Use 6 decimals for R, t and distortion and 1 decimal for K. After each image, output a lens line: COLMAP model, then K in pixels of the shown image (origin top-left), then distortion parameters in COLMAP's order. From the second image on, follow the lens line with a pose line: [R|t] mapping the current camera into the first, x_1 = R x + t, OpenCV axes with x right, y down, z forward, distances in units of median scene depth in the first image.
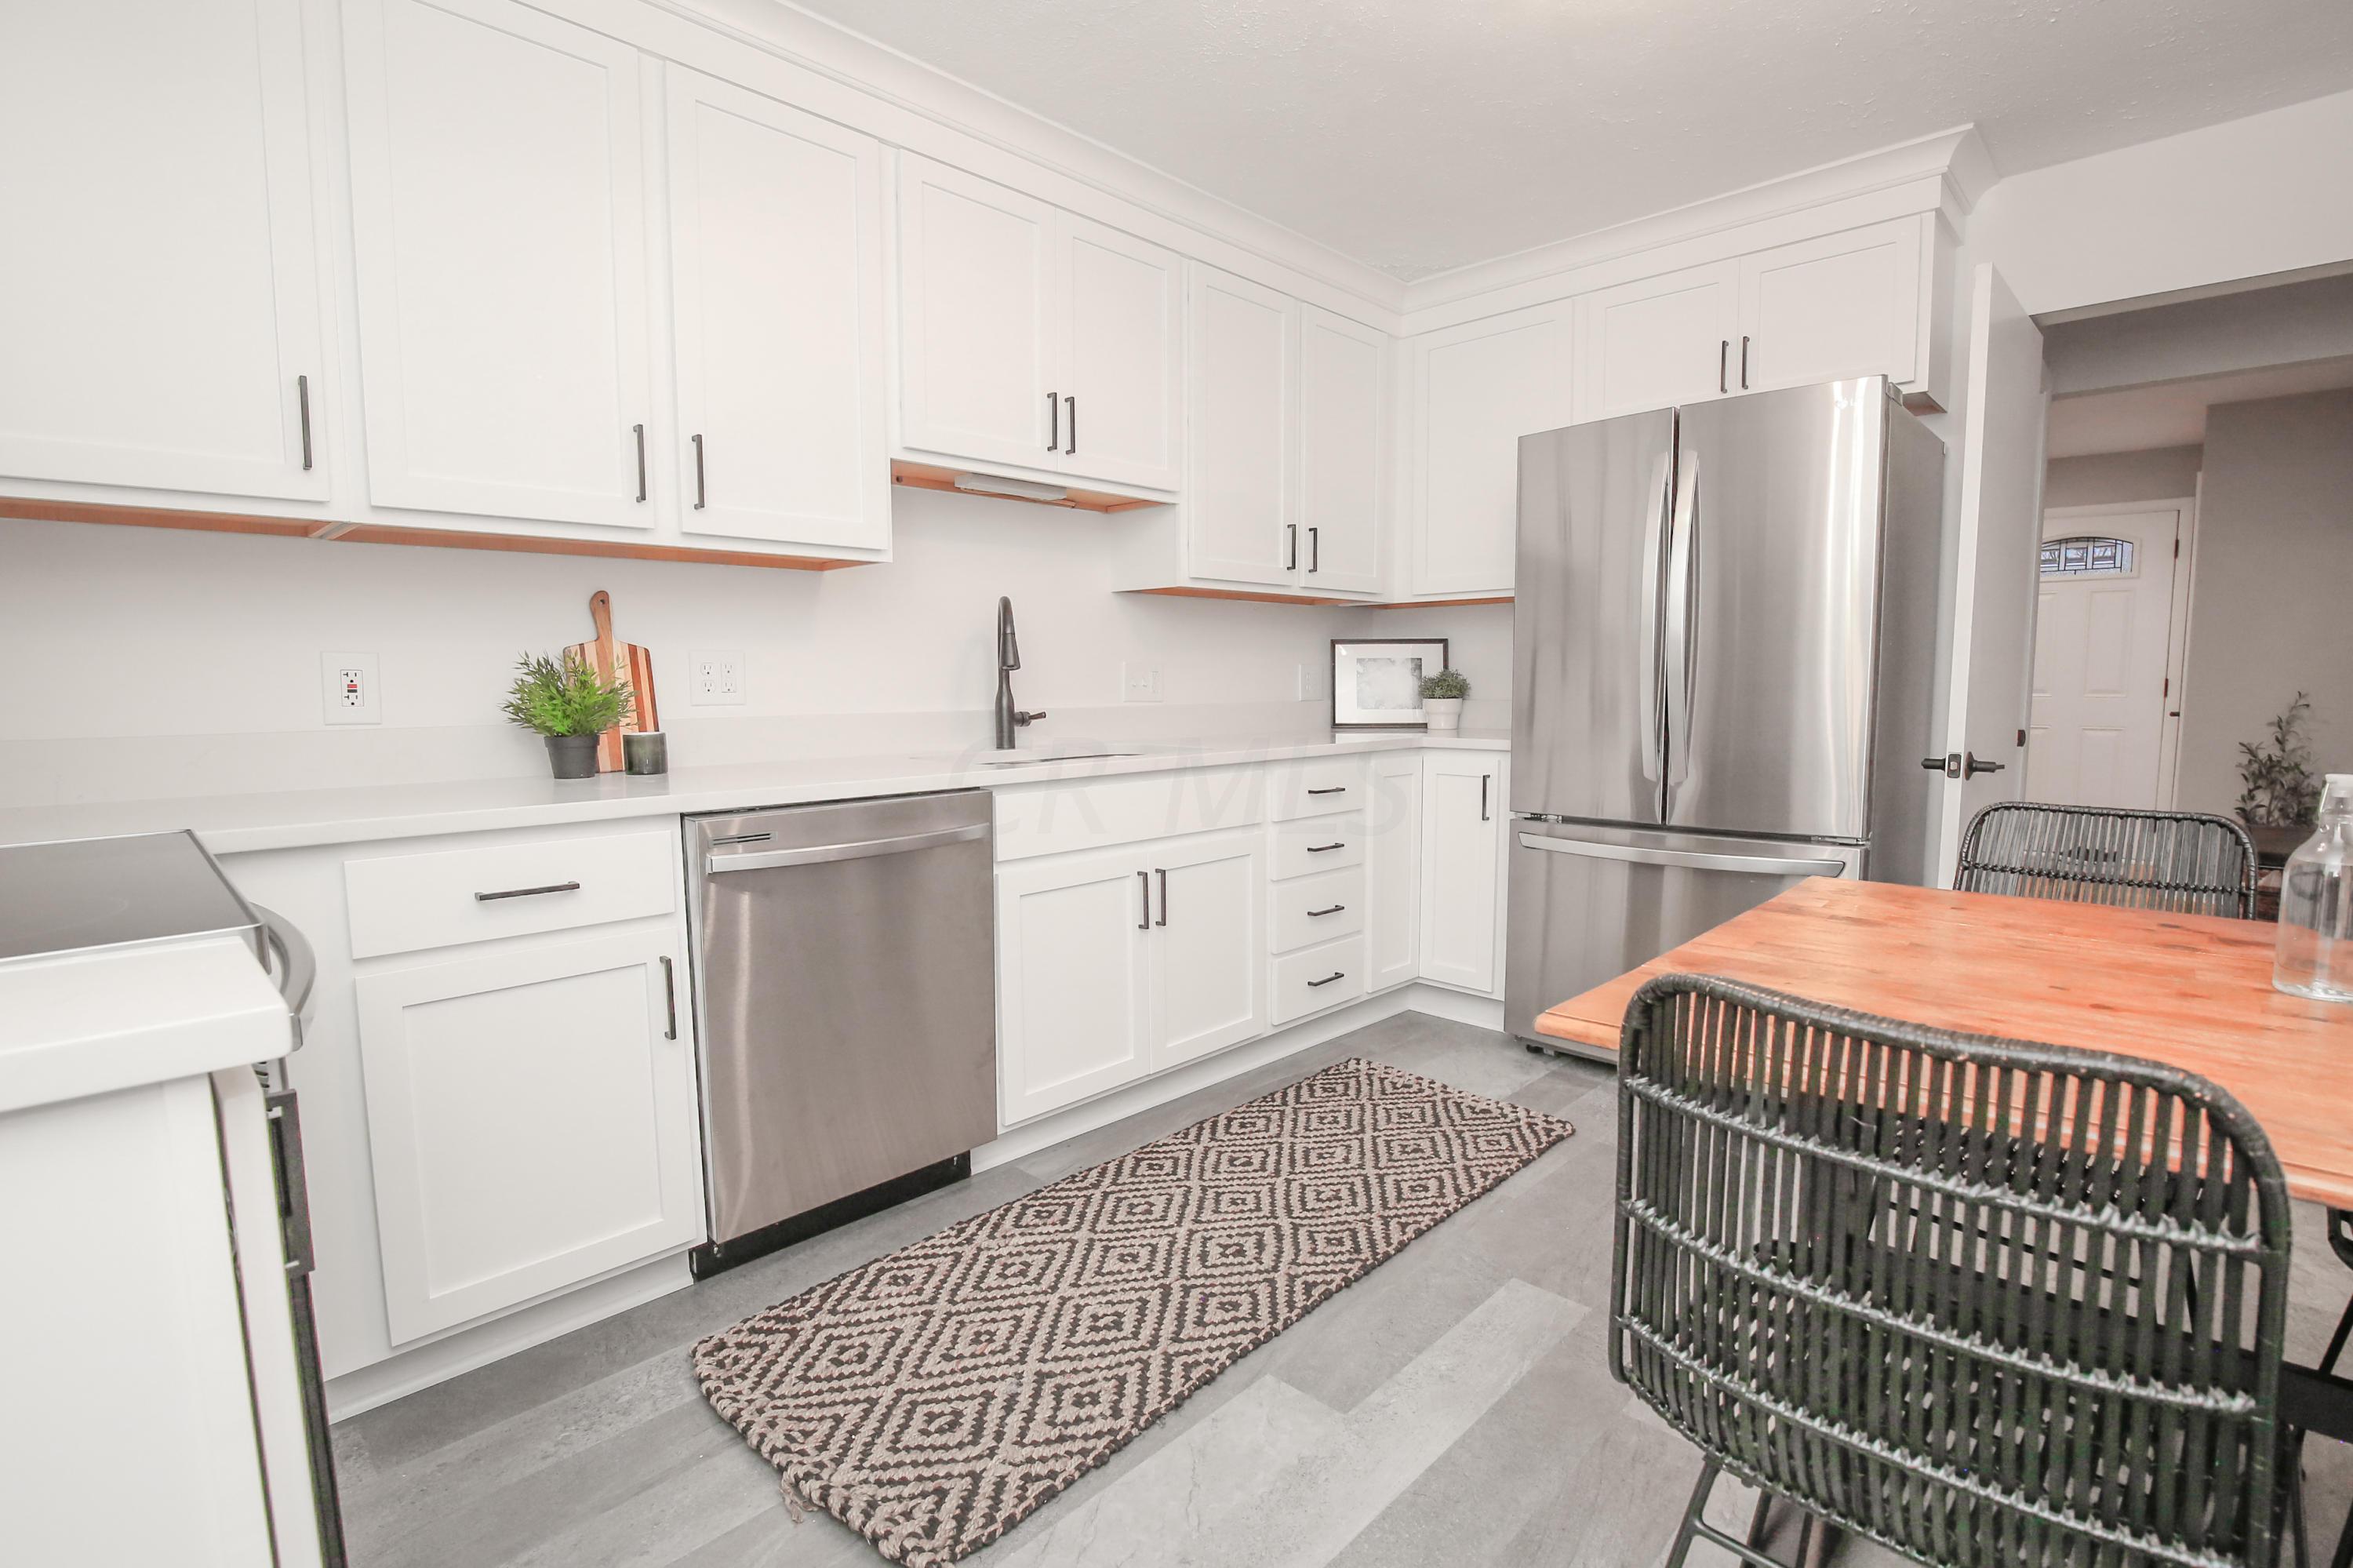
lens RADIAL K [[1101.1, 0, 1176.5], [0, 1101.1, 784.0], [0, 0, 1]] dist [-0.027061, 0.000007]
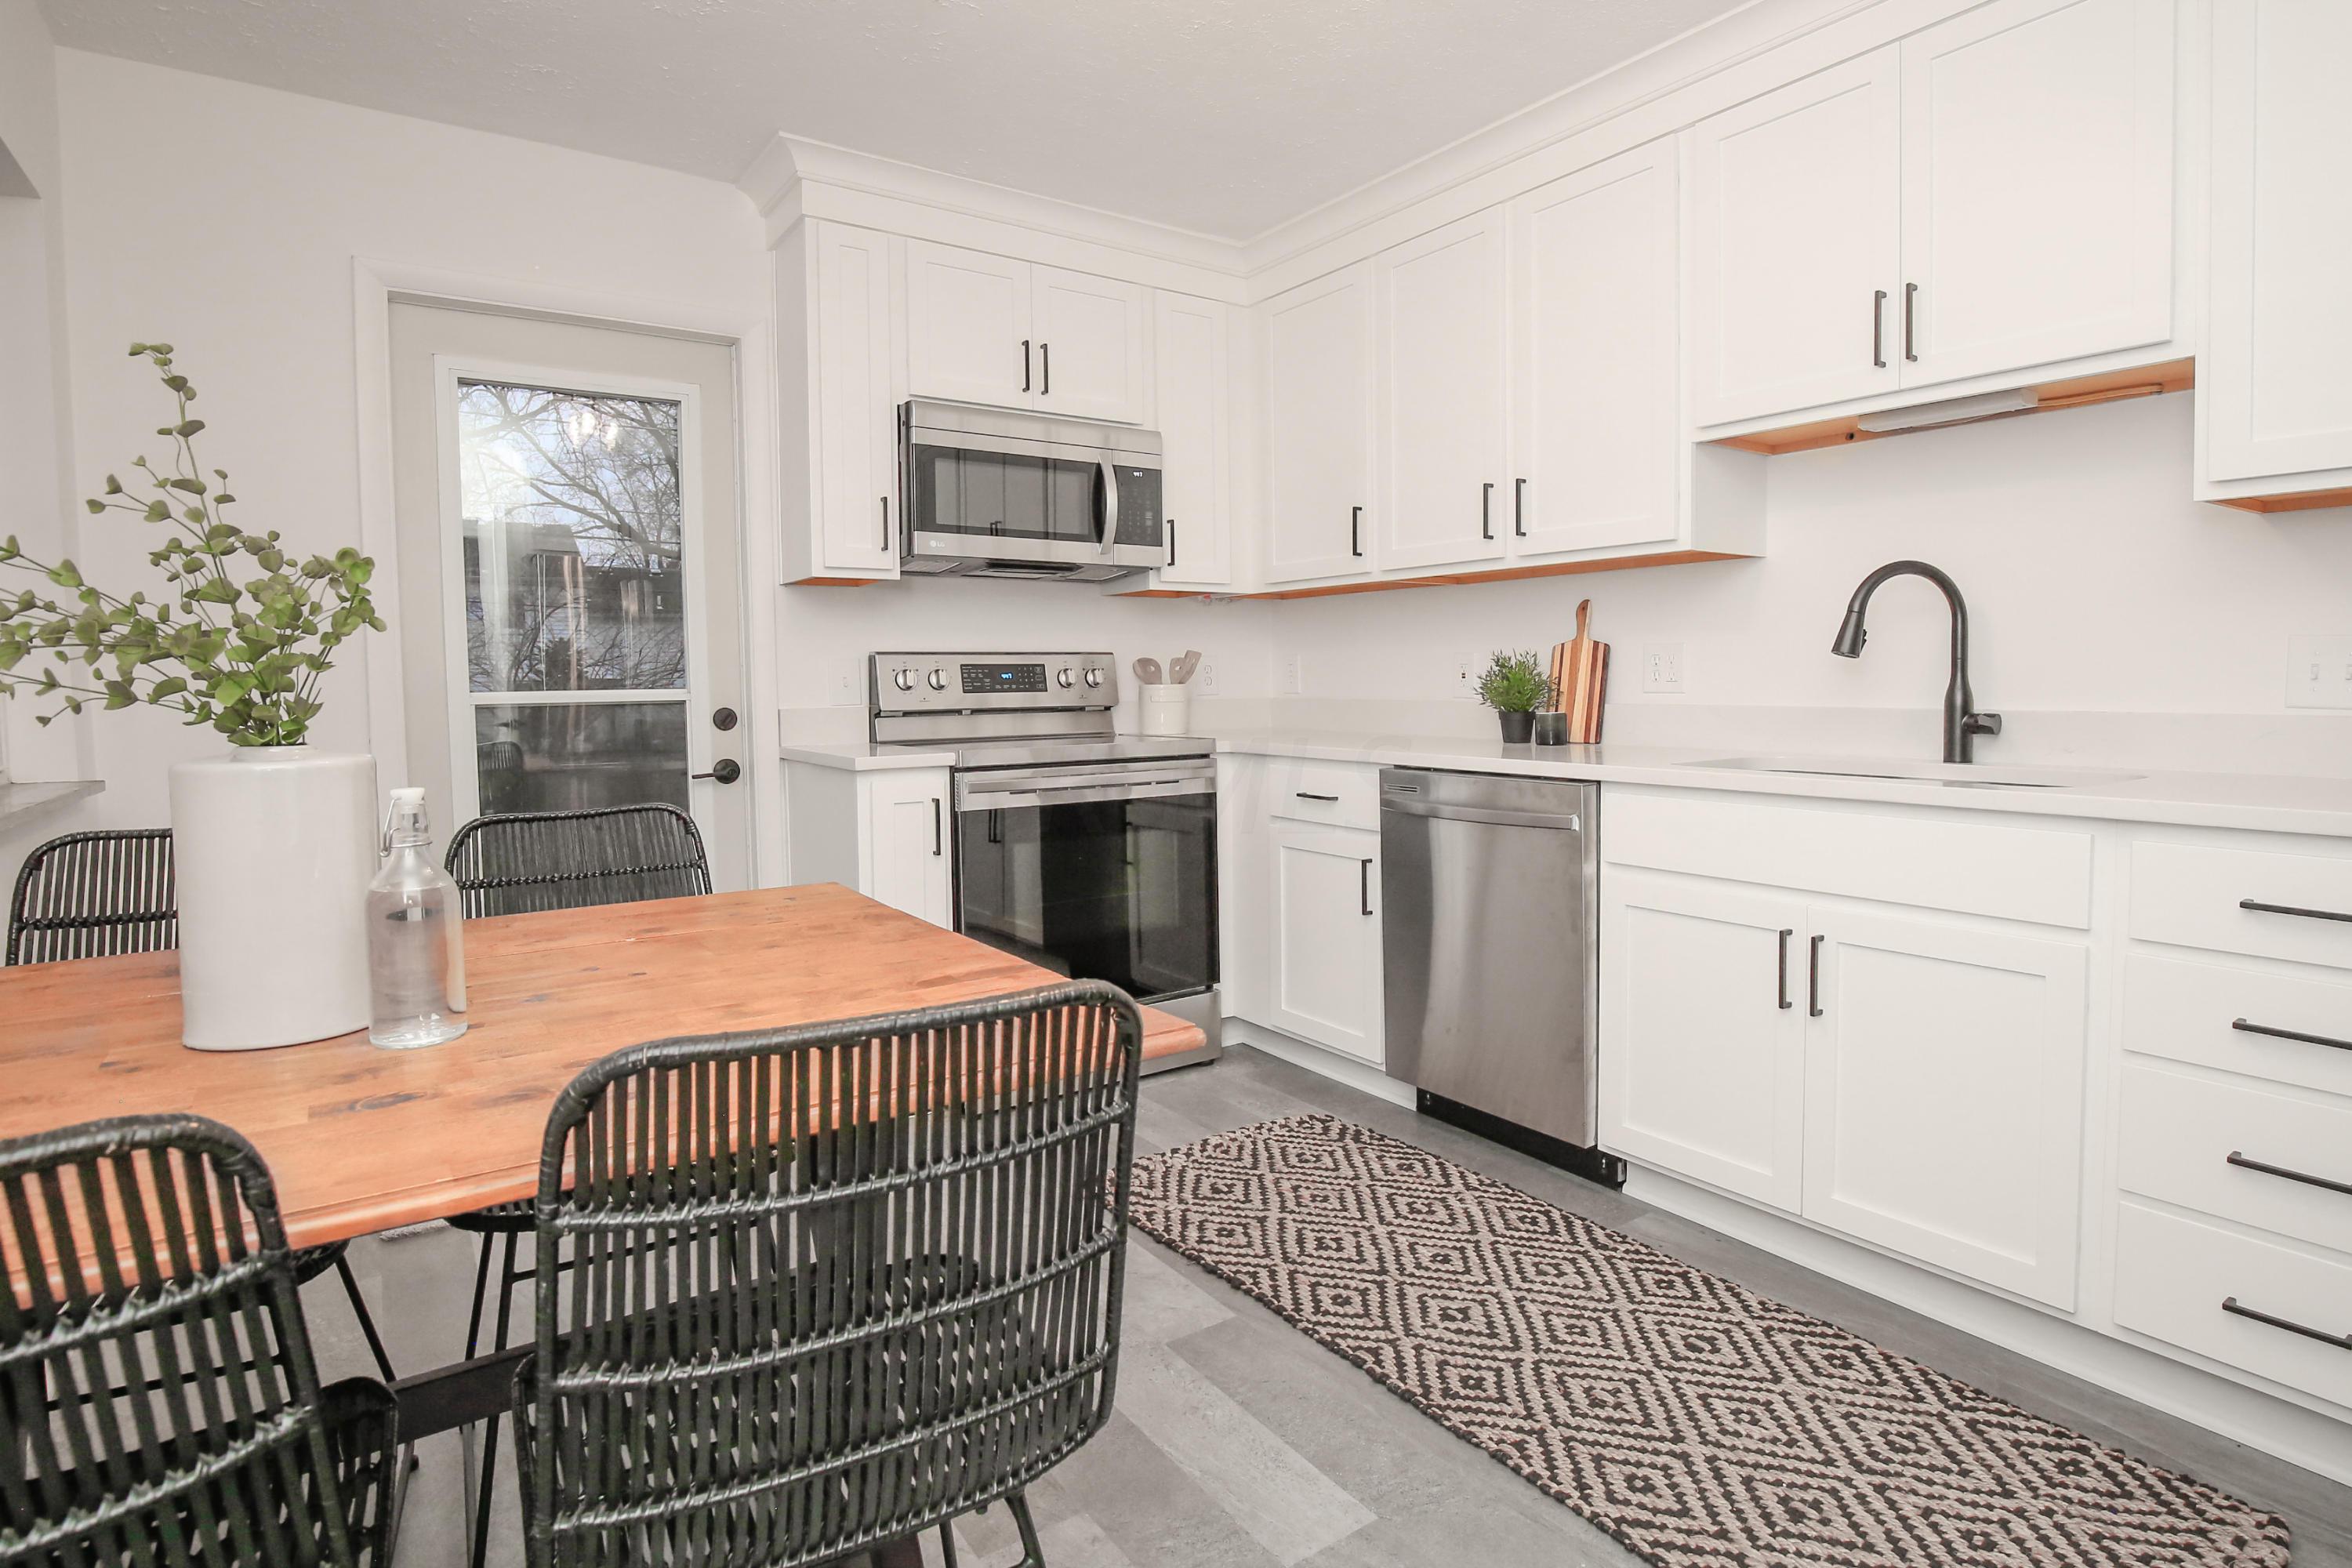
lens RADIAL K [[1088.9, 0, 1179.6], [0, 1088.9, 723.6], [0, 0, 1]] dist [-0.001274, -0.000251]
pose [[-0.149664, 0.054674, -0.987224, 0.875595], [-0.079150, 0.994603, 0.067082, -0.090052], [0.985564, 0.088178, -0.144529, 0.809315]]
